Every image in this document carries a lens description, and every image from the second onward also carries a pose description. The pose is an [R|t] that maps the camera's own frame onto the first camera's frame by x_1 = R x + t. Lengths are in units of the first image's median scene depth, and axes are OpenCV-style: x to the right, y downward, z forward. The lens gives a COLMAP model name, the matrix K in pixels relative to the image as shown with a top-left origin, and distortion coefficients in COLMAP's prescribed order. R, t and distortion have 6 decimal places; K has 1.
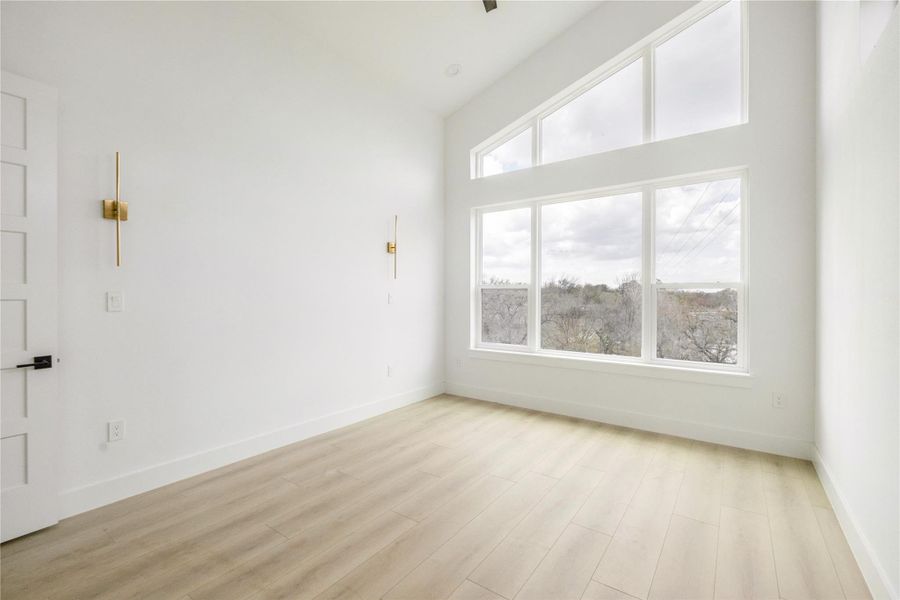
lens RADIAL K [[390.0, 0, 431.0], [0, 390.0, 290.0], [0, 0, 1]] dist [-0.000368, -0.002931]
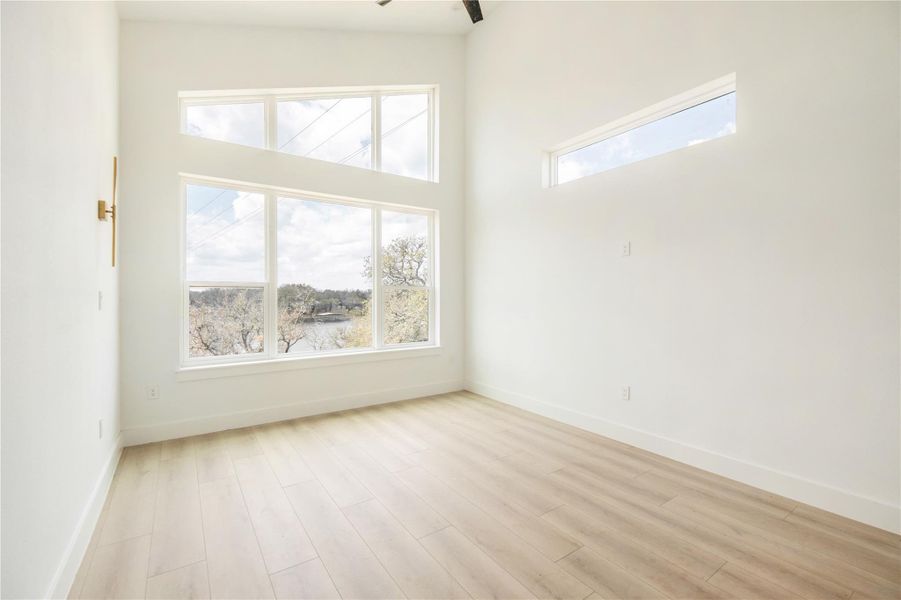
lens RADIAL K [[390.4, 0, 447.4], [0, 390.4, 298.5], [0, 0, 1]] dist [-0.000368, -0.002931]
pose [[0.315561, -0.008836, 0.948864, -0.620218], [-0.013873, 0.999807, 0.013924, 0.003542], [-0.948804, -0.017557, 0.315377, 0.452081]]
